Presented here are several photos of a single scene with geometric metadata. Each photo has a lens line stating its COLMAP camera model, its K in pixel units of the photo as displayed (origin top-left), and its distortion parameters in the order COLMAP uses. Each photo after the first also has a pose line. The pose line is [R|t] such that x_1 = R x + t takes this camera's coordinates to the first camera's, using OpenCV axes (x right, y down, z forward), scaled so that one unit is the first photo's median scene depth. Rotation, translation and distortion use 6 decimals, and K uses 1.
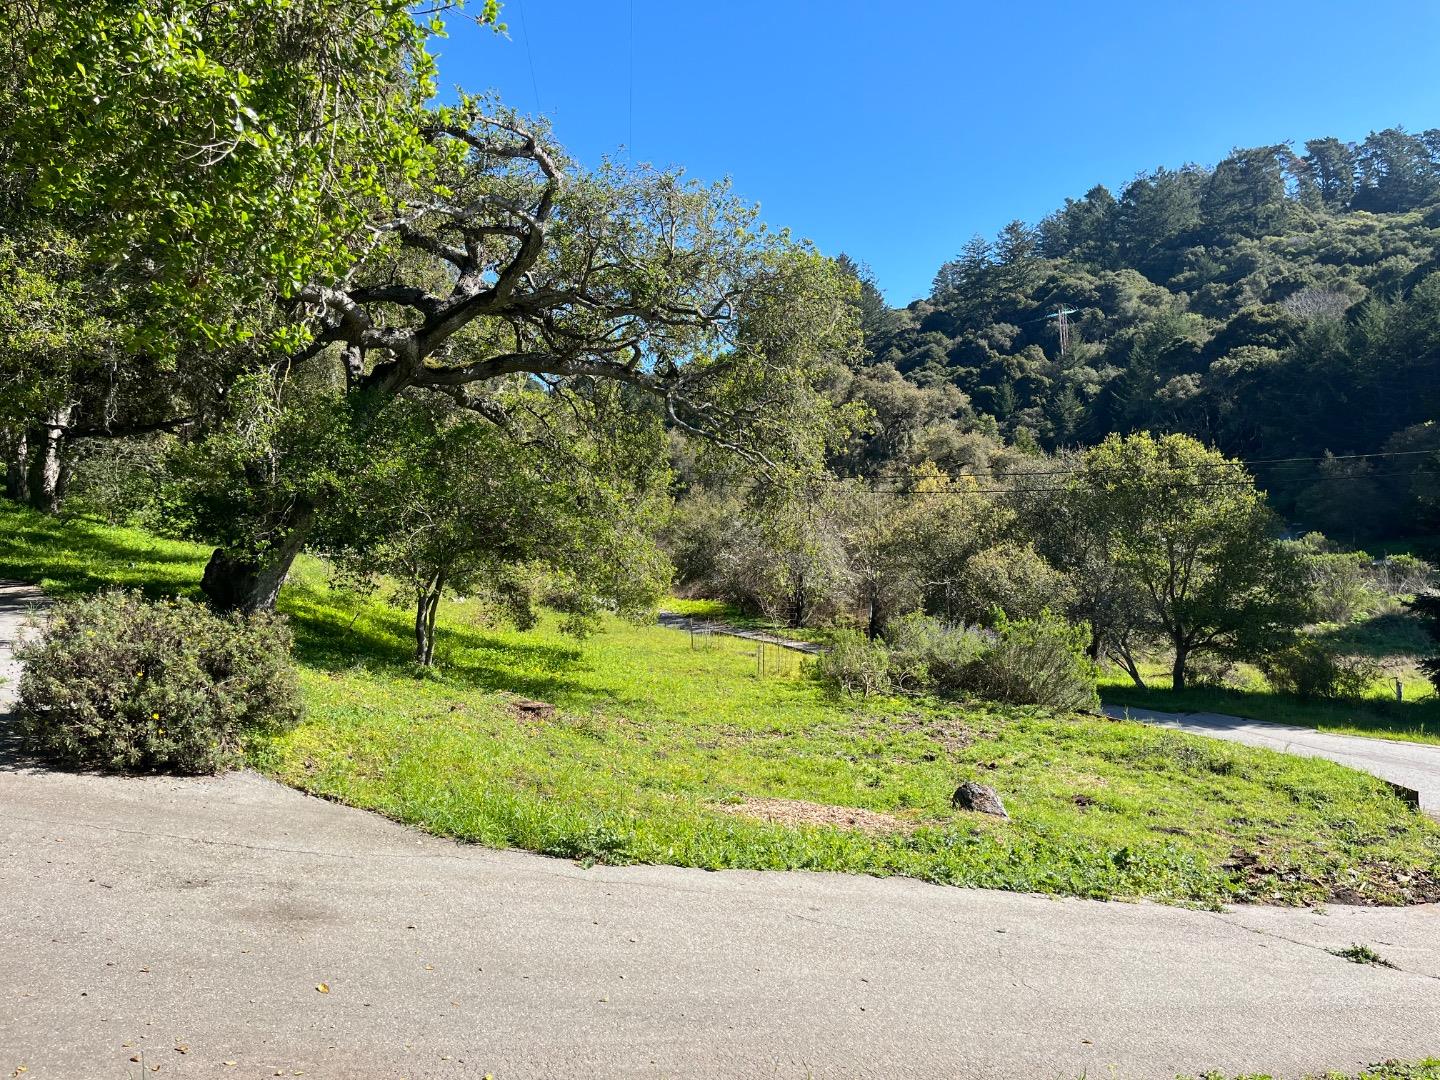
lens RADIAL K [[1101.0, 0, 721.6], [0, 1101.0, 541.0], [0, 0, 1]] dist [0.072909, -0.098834]
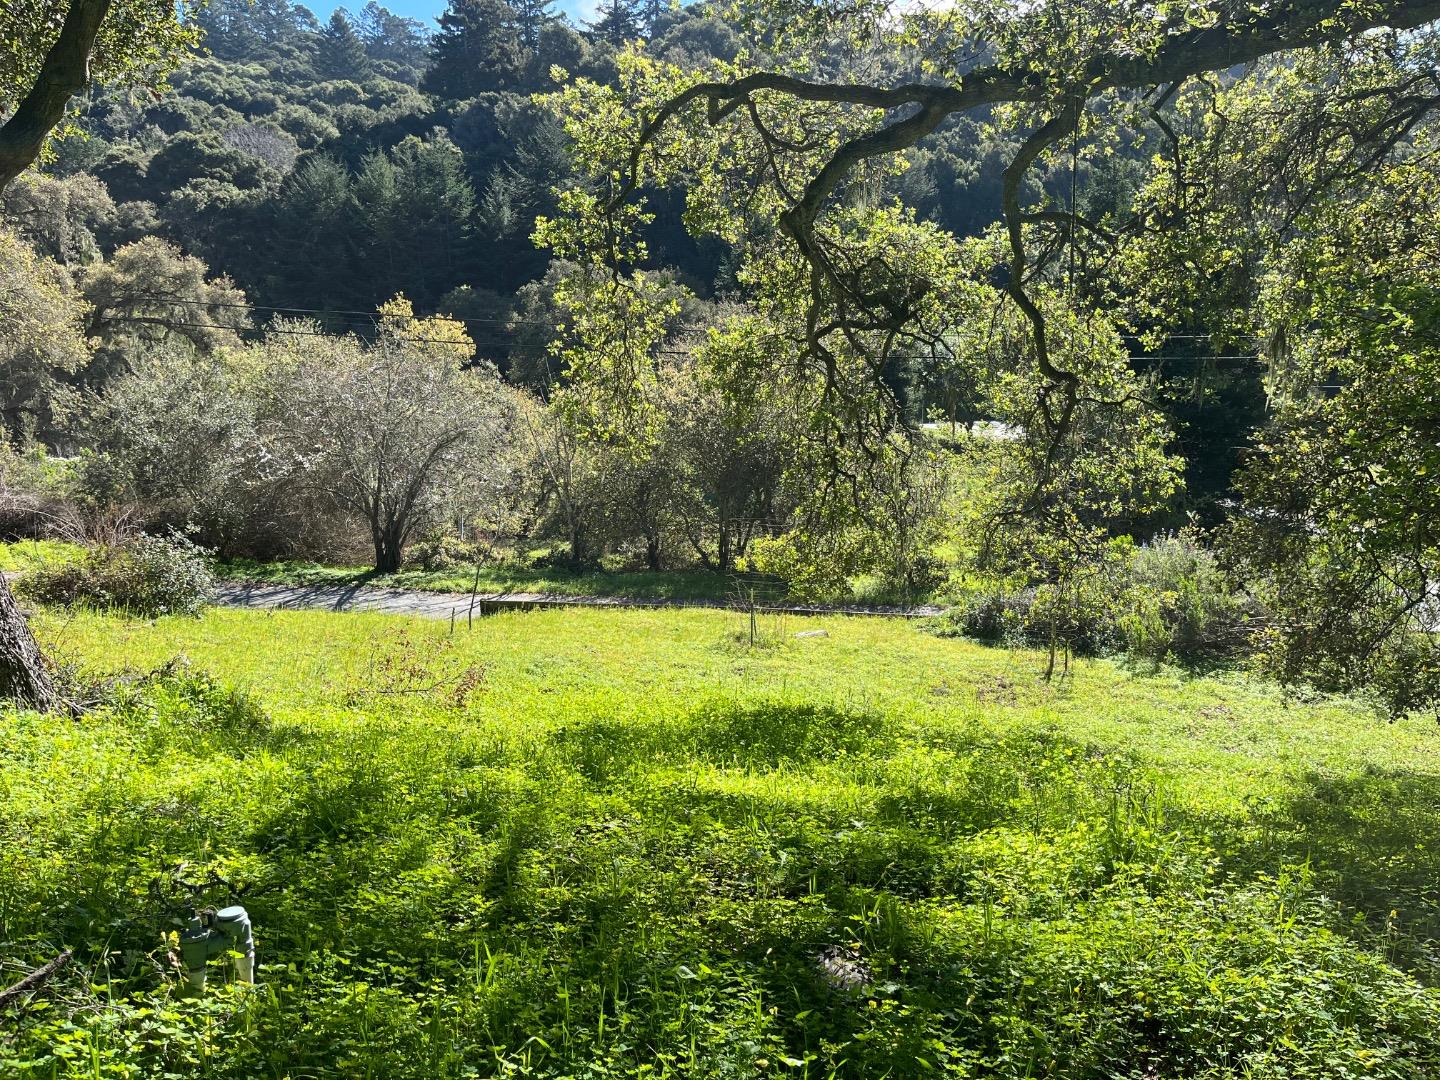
lens RADIAL K [[1101.0, 0, 721.1], [0, 1101.0, 533.7], [0, 0, 1]] dist [0.072909, -0.098834]
pose [[0.499694, -0.111563, 0.858988, -0.107375], [0.003729, 0.991939, 0.126660, -0.004768], [-0.866194, -0.060088, 0.496082, 0.169455]]
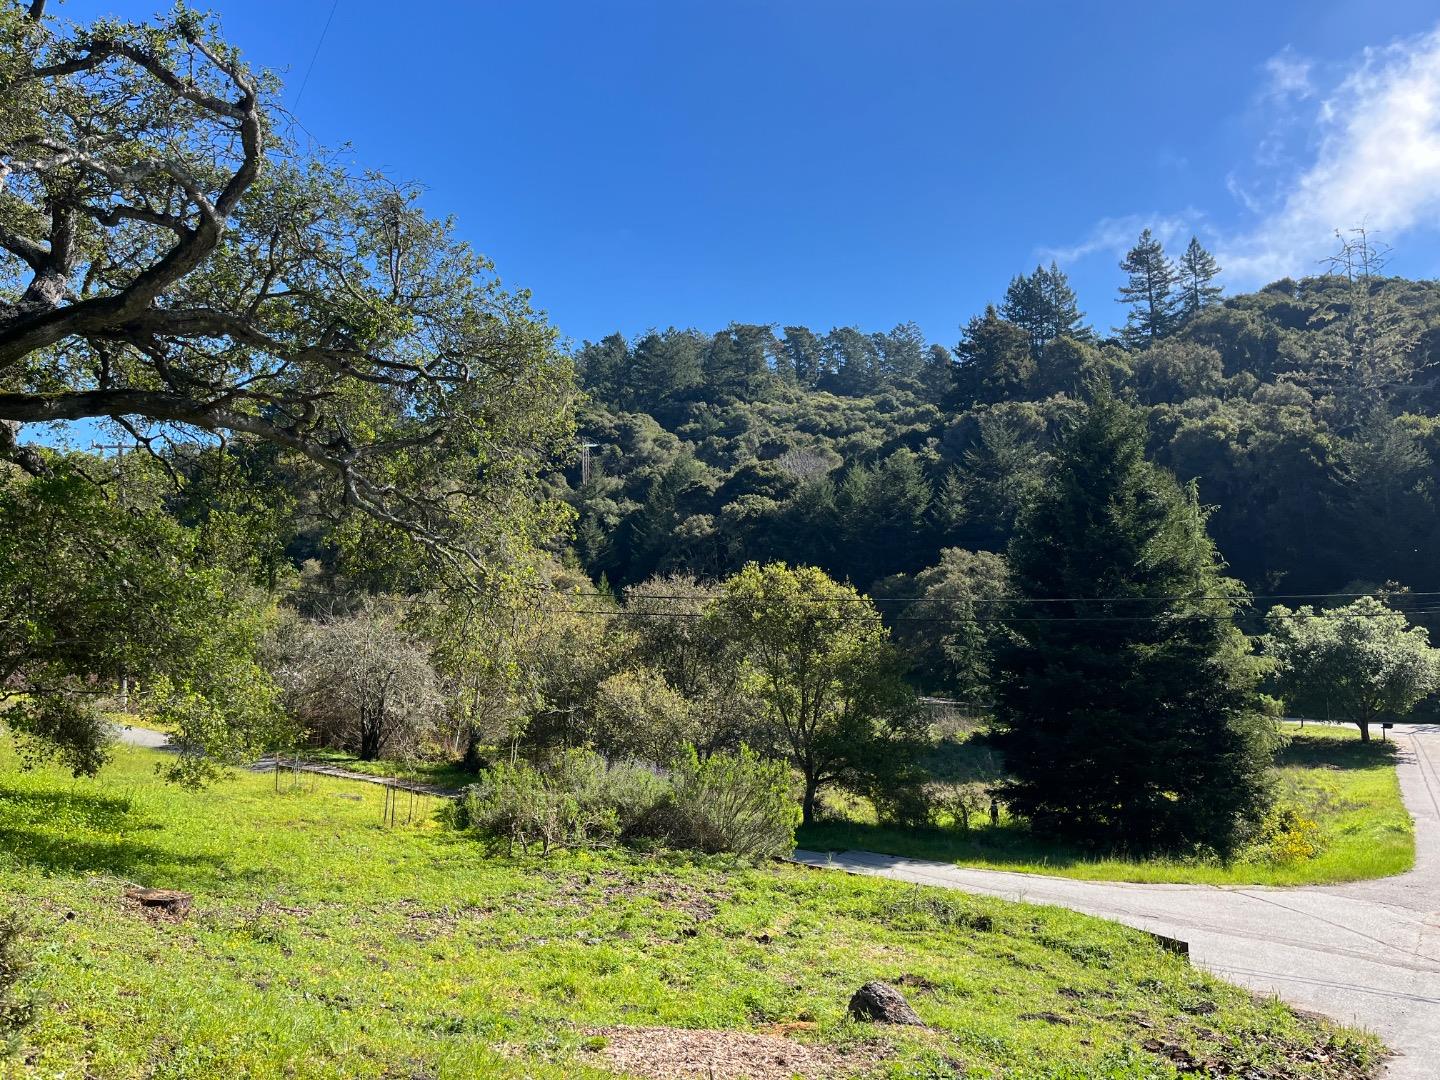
lens RADIAL K [[1101.0, 0, 719.3], [0, 1101.0, 548.7], [0, 0, 1]] dist [0.072909, -0.098834]
pose [[0.900496, 0.079557, 0.427526, -0.021721], [-0.035905, 0.993368, -0.109227, 0.000005], [-0.433380, 0.083008, 0.897380, 0.028199]]
